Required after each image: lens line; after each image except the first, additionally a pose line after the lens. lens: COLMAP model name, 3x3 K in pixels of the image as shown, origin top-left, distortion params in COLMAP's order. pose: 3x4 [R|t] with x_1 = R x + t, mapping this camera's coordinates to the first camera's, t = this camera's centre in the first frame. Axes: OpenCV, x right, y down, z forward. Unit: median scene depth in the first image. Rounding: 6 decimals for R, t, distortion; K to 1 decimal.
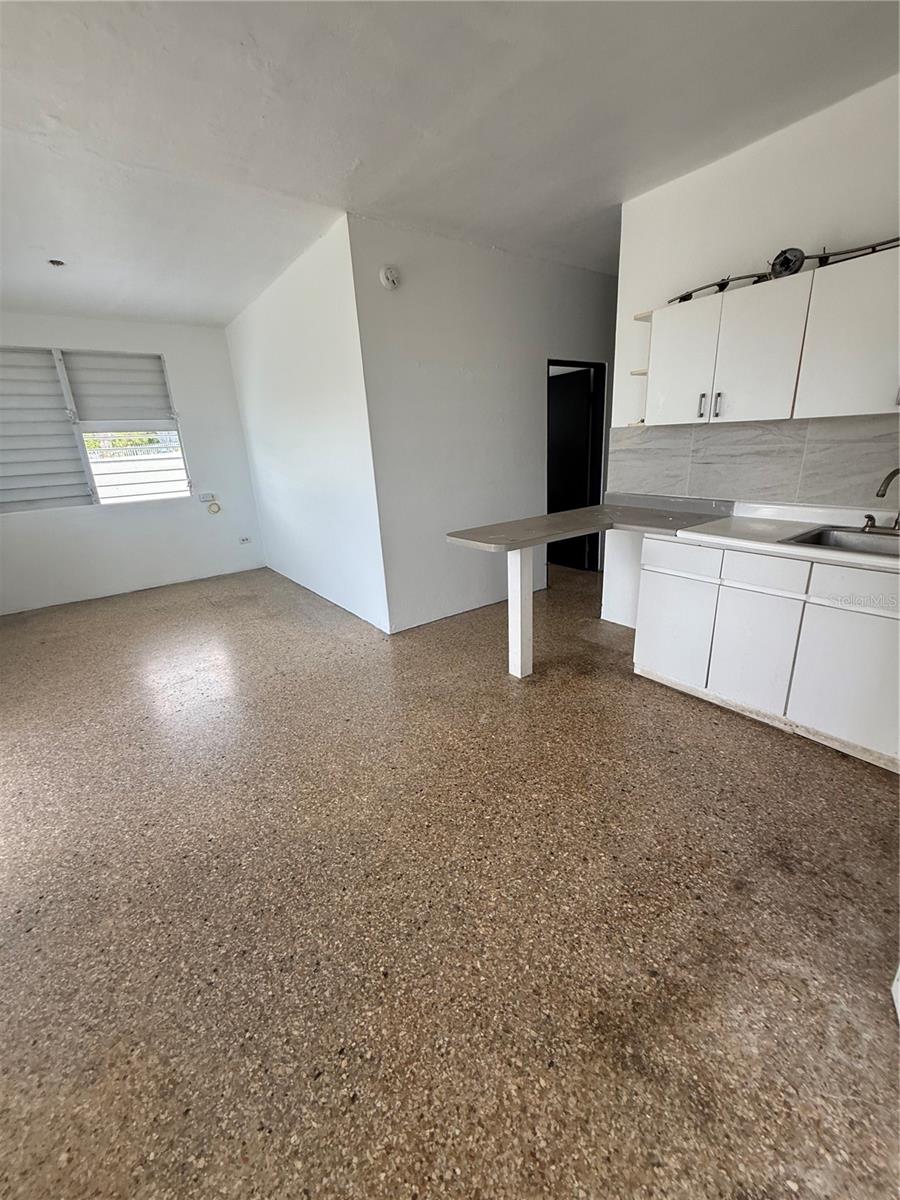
lens RADIAL K [[480.8, 0, 450.3], [0, 480.8, 595.1], [0, 0, 1]] dist [0.009584, 0.002032]
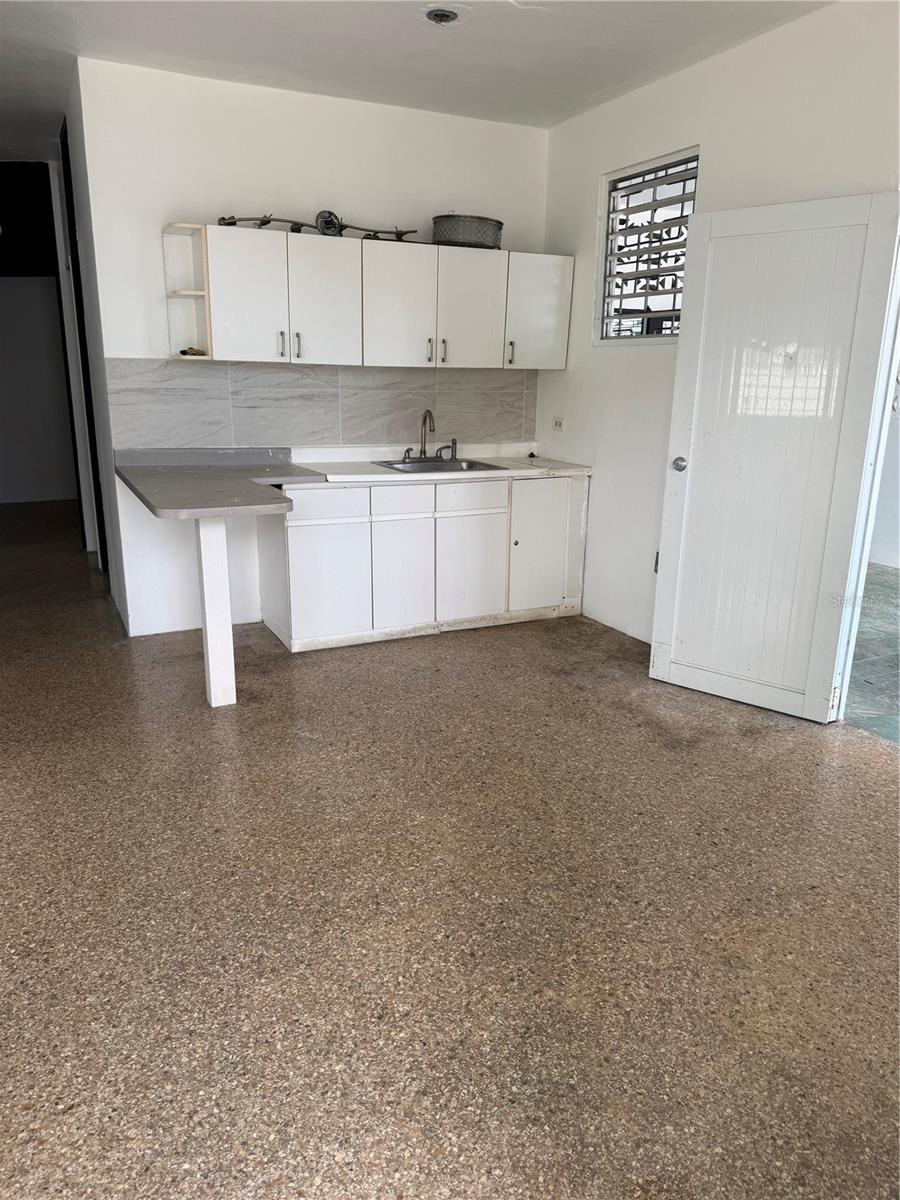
lens RADIAL K [[852.5, 0, 447.3], [0, 852.5, 599.3], [0, 0, 1]] dist [0.053179, -0.018181]
pose [[0.175235, -0.198447, 0.964319, -1.046453], [0.281618, 0.948652, 0.144048, -0.068544], [-0.943390, 0.246327, 0.222123, 0.423113]]
